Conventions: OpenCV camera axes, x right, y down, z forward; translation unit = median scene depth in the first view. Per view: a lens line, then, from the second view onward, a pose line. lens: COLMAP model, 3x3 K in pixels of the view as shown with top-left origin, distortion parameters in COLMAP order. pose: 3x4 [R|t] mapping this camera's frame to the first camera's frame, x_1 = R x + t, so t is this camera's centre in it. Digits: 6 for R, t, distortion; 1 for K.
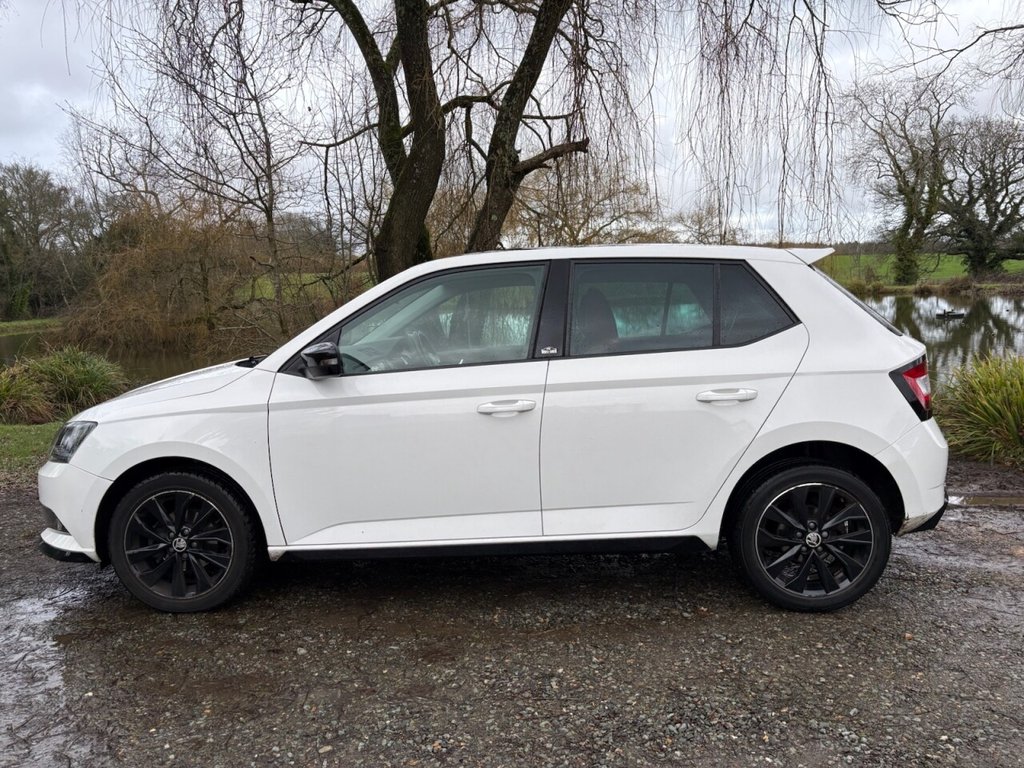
lens RADIAL K [[773.0, 0, 512.7], [0, 773.0, 389.3], [0, 0, 1]] dist [0.034457, -0.029662]
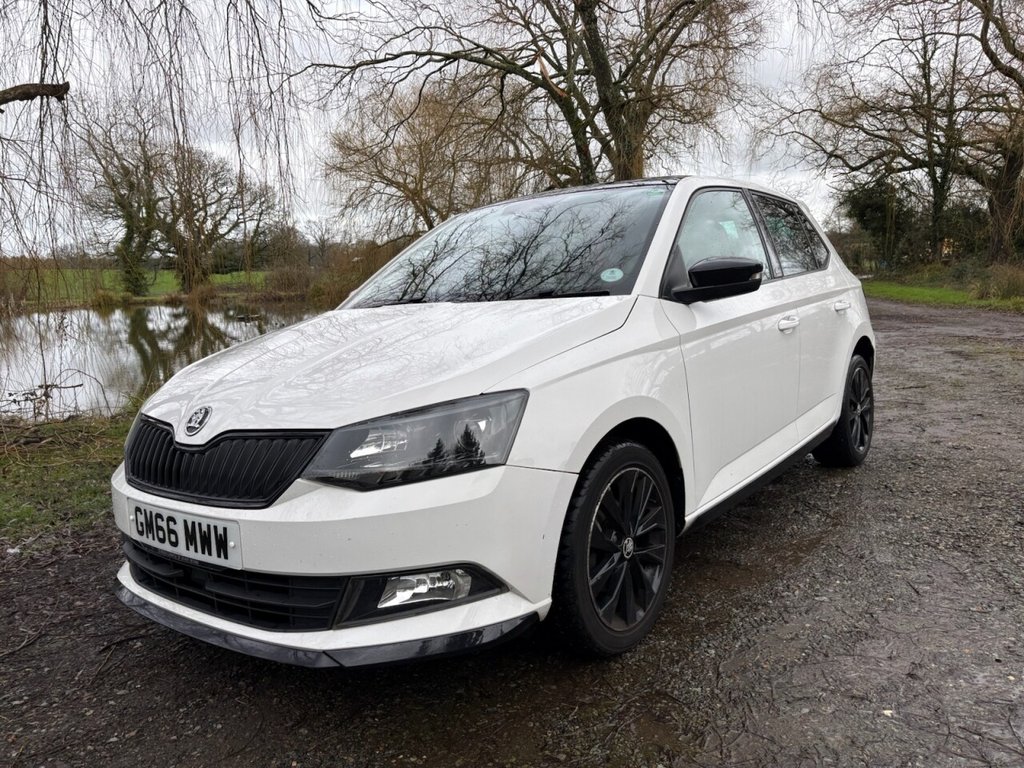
lens RADIAL K [[773.0, 0, 507.7], [0, 773.0, 386.9], [0, 0, 1]] dist [0.034457, -0.029662]
pose [[0.572490, -0.111958, 0.812232, -1.036778], [0.131806, 0.990316, 0.043604, 0.012831], [-0.809248, 0.082095, 0.581703, 0.669846]]
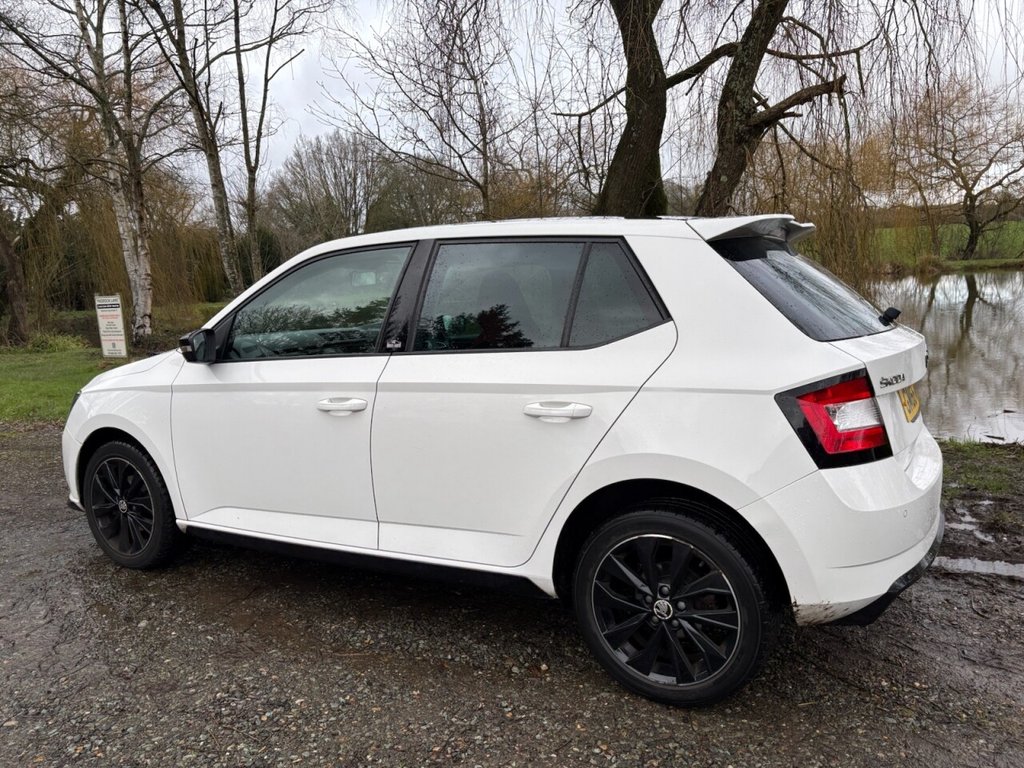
lens RADIAL K [[773.0, 0, 507.5], [0, 773.0, 387.1], [0, 0, 1]] dist [0.034457, -0.029662]
pose [[0.892576, 0.060603, -0.446807, 0.550135], [-0.042645, 0.997831, 0.050151, -0.050269], [0.448877, -0.025709, 0.893224, 0.253998]]
